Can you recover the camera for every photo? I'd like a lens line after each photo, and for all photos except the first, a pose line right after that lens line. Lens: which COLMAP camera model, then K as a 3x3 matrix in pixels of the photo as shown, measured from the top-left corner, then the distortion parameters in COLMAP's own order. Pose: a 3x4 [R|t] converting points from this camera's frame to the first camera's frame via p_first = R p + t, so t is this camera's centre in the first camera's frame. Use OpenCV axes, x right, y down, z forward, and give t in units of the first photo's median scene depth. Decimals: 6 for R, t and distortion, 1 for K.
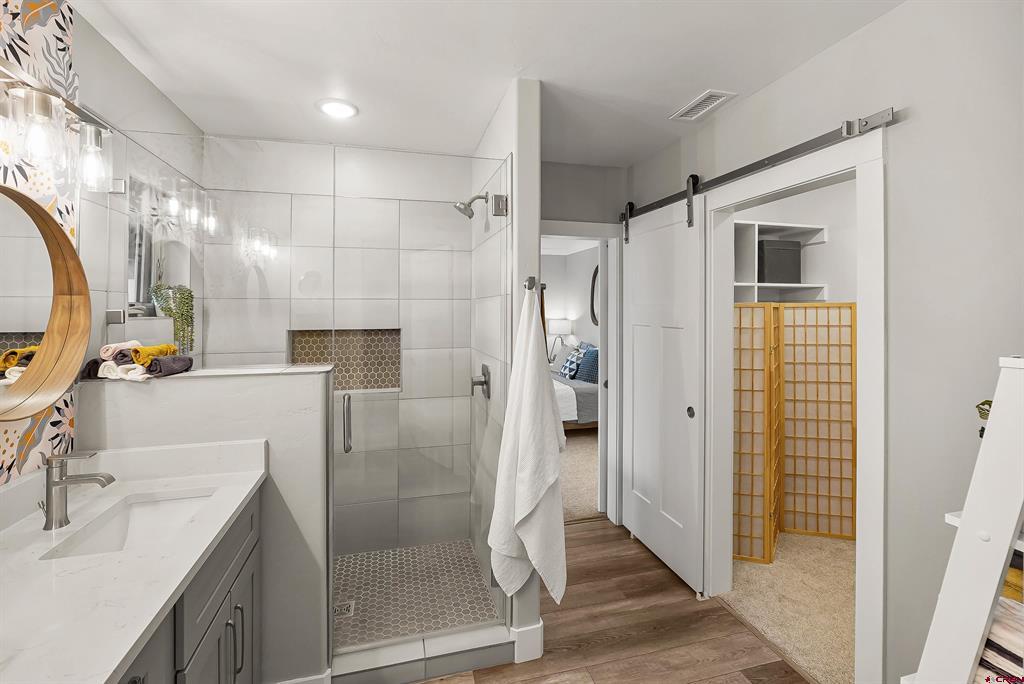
lens RADIAL K [[444.5, 0, 511.1], [0, 444.5, 315.3], [0, 0, 1]] dist [-0.011621, 0.001053]
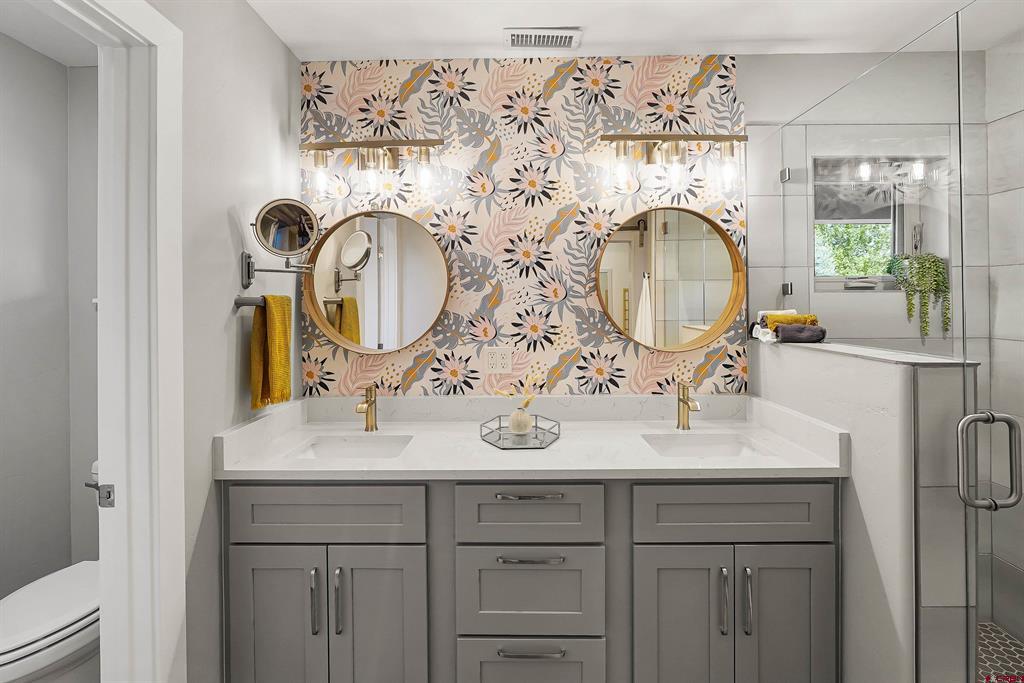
lens RADIAL K [[456.7, 0, 510.1], [0, 456.7, 307.2], [0, 0, 1]] dist [-0.014383, 0.000893]
pose [[-0.284698, 0.013682, -0.958520, 0.487127], [-0.003417, 0.999877, 0.015287, 0.039329], [0.958611, 0.007627, -0.284616, 0.703460]]
